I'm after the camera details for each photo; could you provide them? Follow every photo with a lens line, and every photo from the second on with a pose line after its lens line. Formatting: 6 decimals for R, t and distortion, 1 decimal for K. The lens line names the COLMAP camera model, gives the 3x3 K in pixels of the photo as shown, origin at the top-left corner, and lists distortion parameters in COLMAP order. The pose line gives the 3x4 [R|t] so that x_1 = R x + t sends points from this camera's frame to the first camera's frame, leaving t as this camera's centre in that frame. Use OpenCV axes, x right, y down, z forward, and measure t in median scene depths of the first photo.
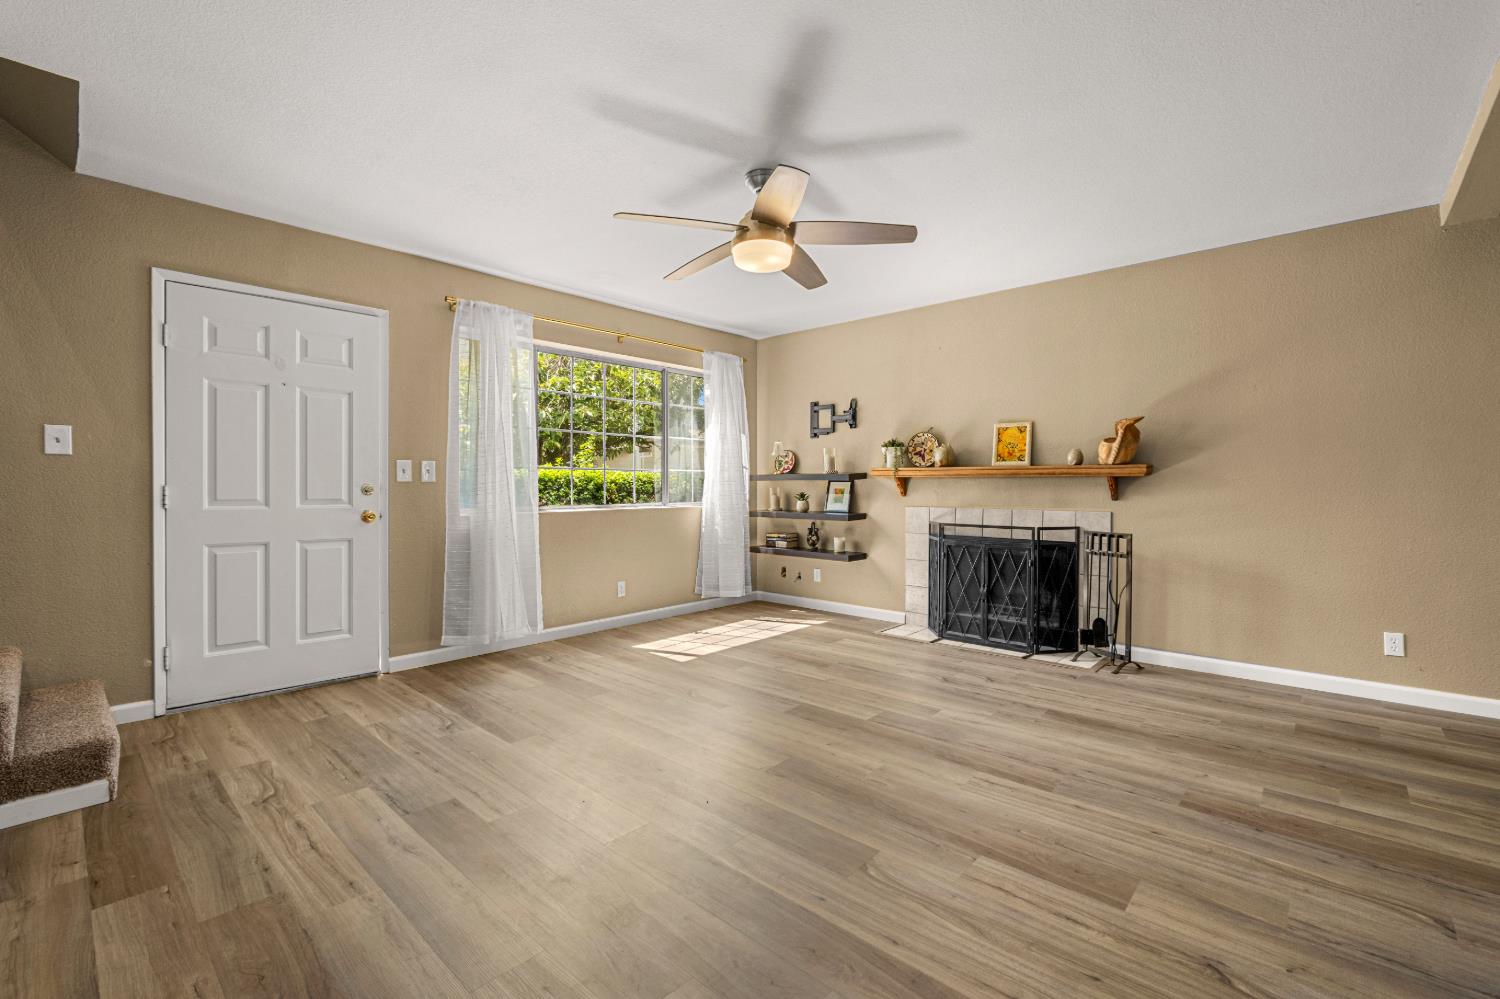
lens RADIAL K [[646.7, 0, 745.2], [0, 646.7, 490.9], [0, 0, 1]] dist [-0.005788, -0.002382]
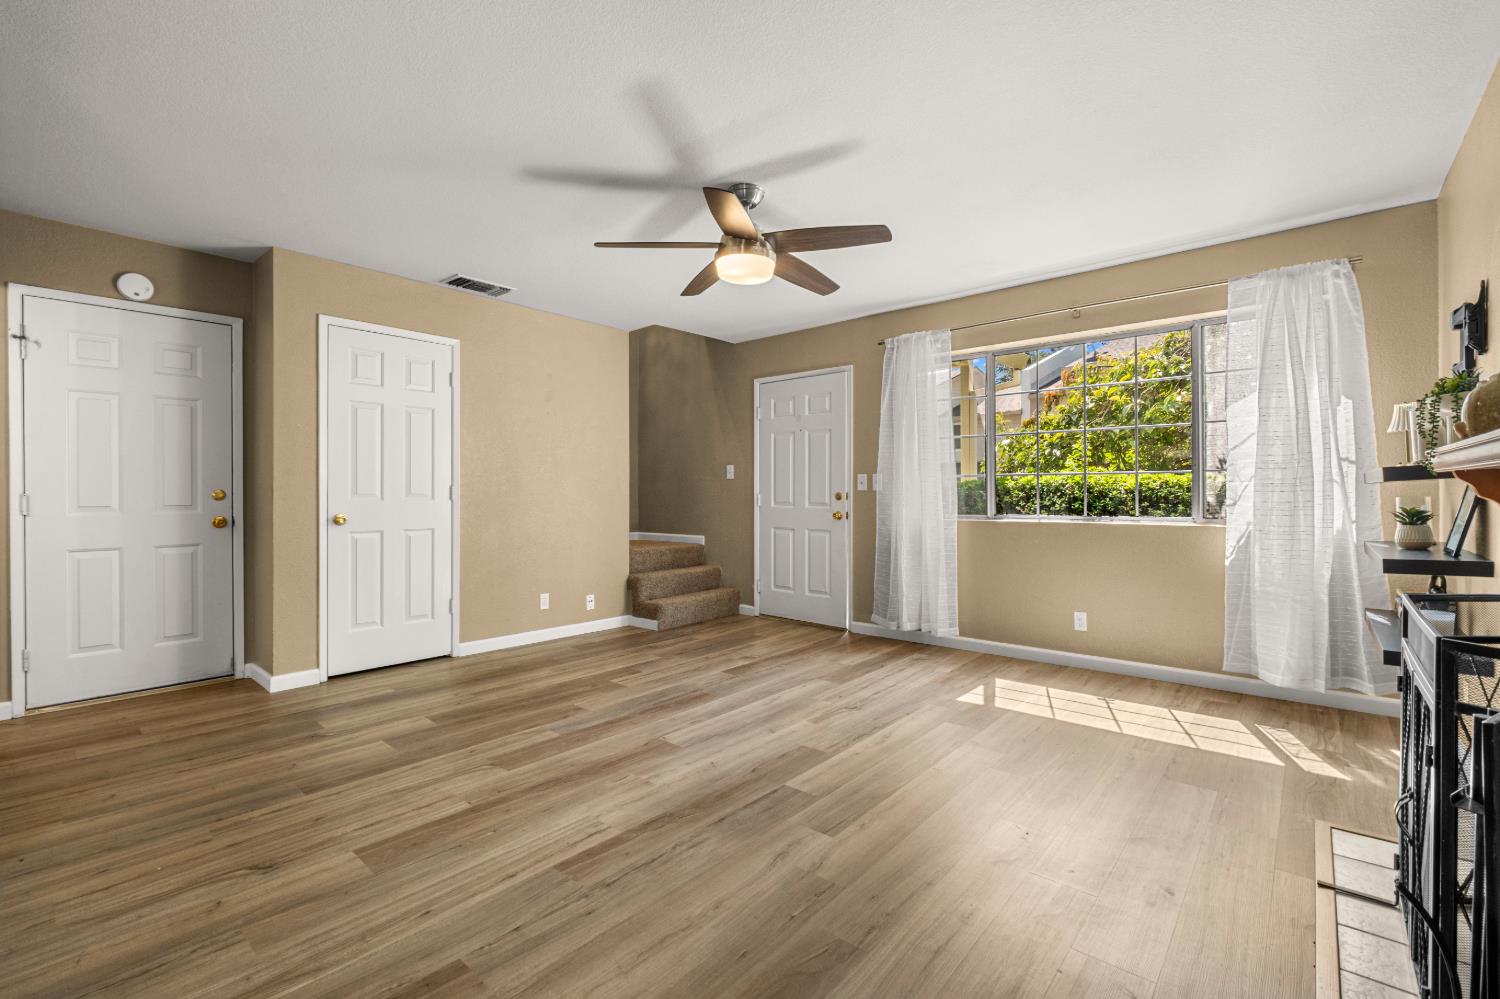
lens RADIAL K [[646.7, 0, 752.4], [0, 646.7, 489.6], [0, 0, 1]] dist [-0.005788, -0.002382]
pose [[0.035372, -0.005633, -0.999358, 0.803097], [-0.006483, 0.999962, -0.005866, -0.007164], [0.999353, 0.006686, 0.035334, 0.749990]]
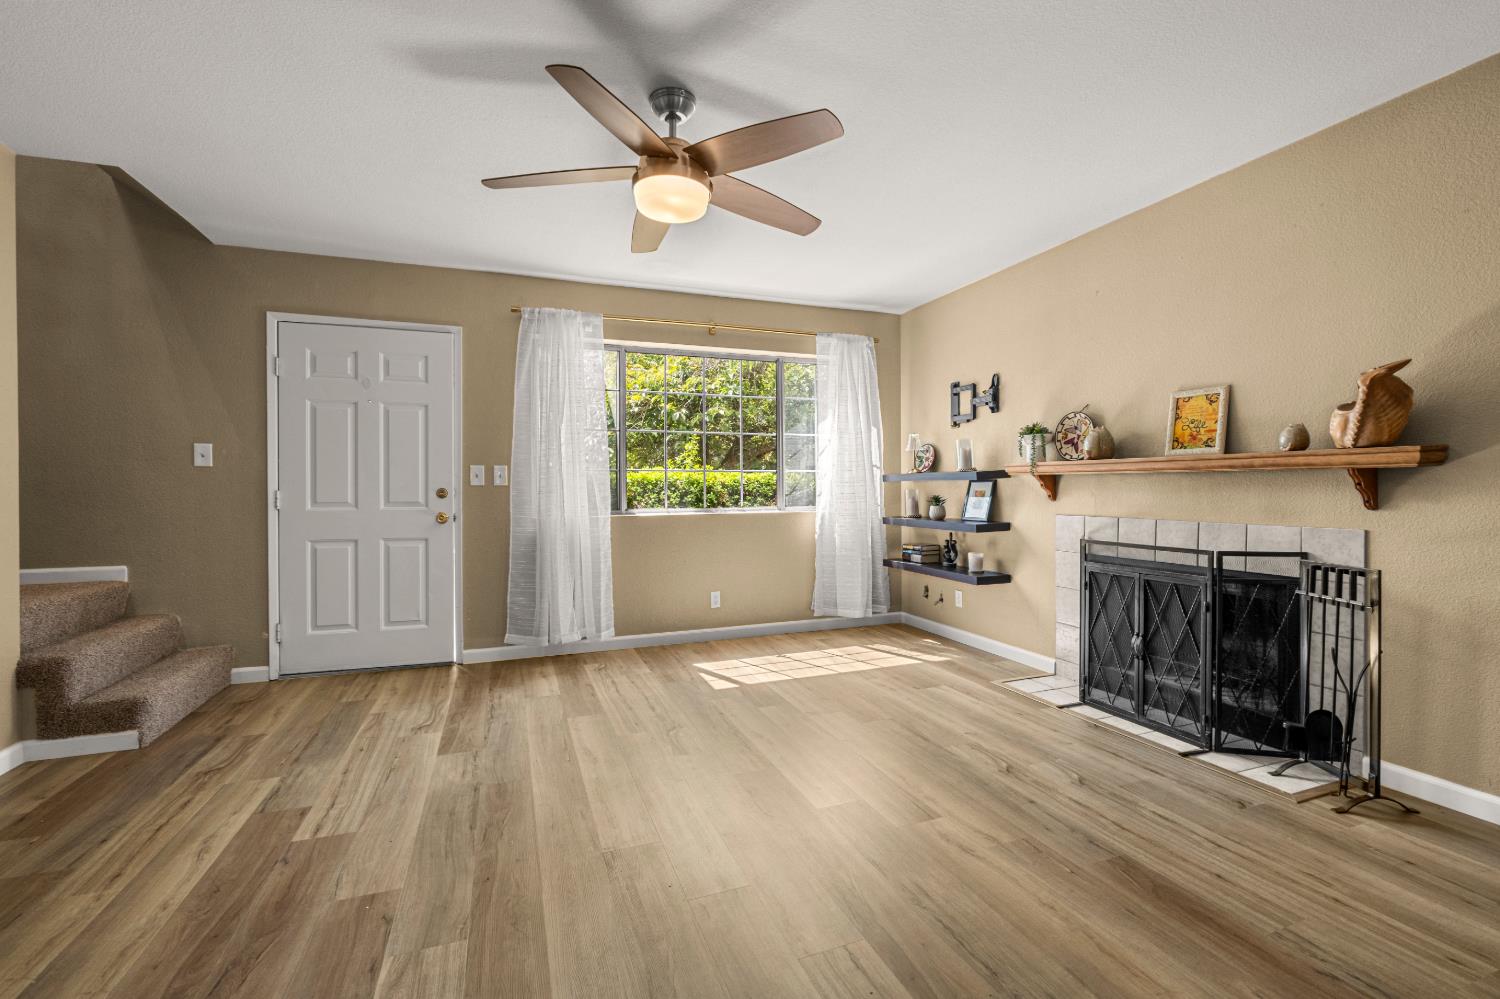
lens RADIAL K [[646.7, 0, 748.9], [0, 646.7, 492.8], [0, 0, 1]] dist [-0.005788, -0.002382]
pose [[0.894304, -0.001787, -0.447457, 0.358330], [0.001630, 0.999998, -0.000736, -0.001184], [0.447458, -0.000071, 0.894305, 0.254498]]
